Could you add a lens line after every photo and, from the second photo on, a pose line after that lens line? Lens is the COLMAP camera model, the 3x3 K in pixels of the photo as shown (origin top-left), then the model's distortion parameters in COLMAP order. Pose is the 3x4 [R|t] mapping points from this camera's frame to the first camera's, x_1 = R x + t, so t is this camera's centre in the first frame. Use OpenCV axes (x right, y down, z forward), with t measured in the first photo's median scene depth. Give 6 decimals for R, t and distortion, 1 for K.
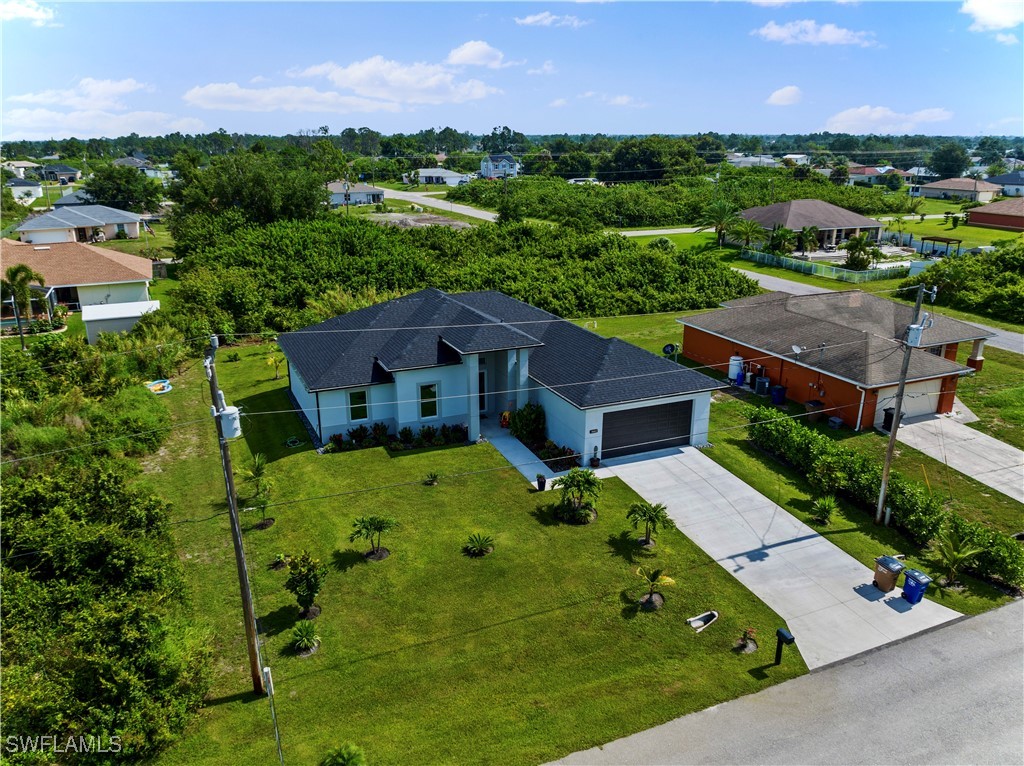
lens RADIAL K [[772.9, 0, 480.8], [0, 772.9, 381.5], [0, 0, 1]] dist [-0.030999, -0.006295]
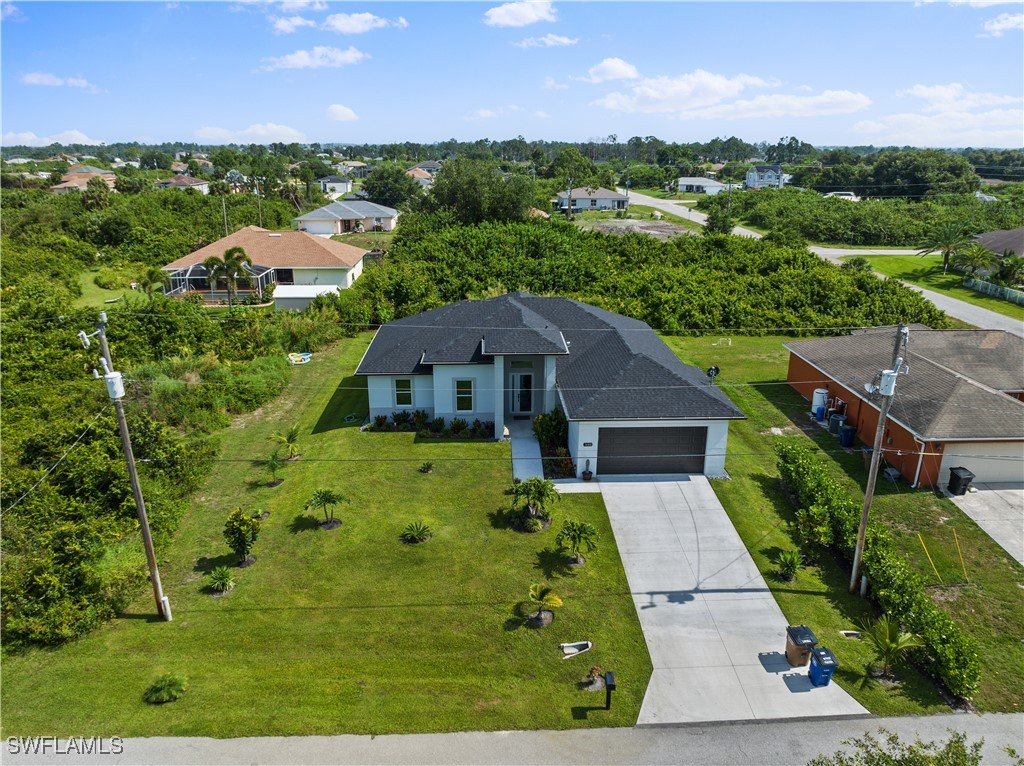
lens RADIAL K [[740.7, 0, 512.0], [0, 740.7, 383.0], [0, 0, 1]] dist [-0.032676, -0.003019]
pose [[0.938773, 0.112541, -0.325636, 0.322831], [-0.111058, 0.993543, 0.023203, -0.022888], [0.326145, 0.014382, 0.945210, 0.061538]]
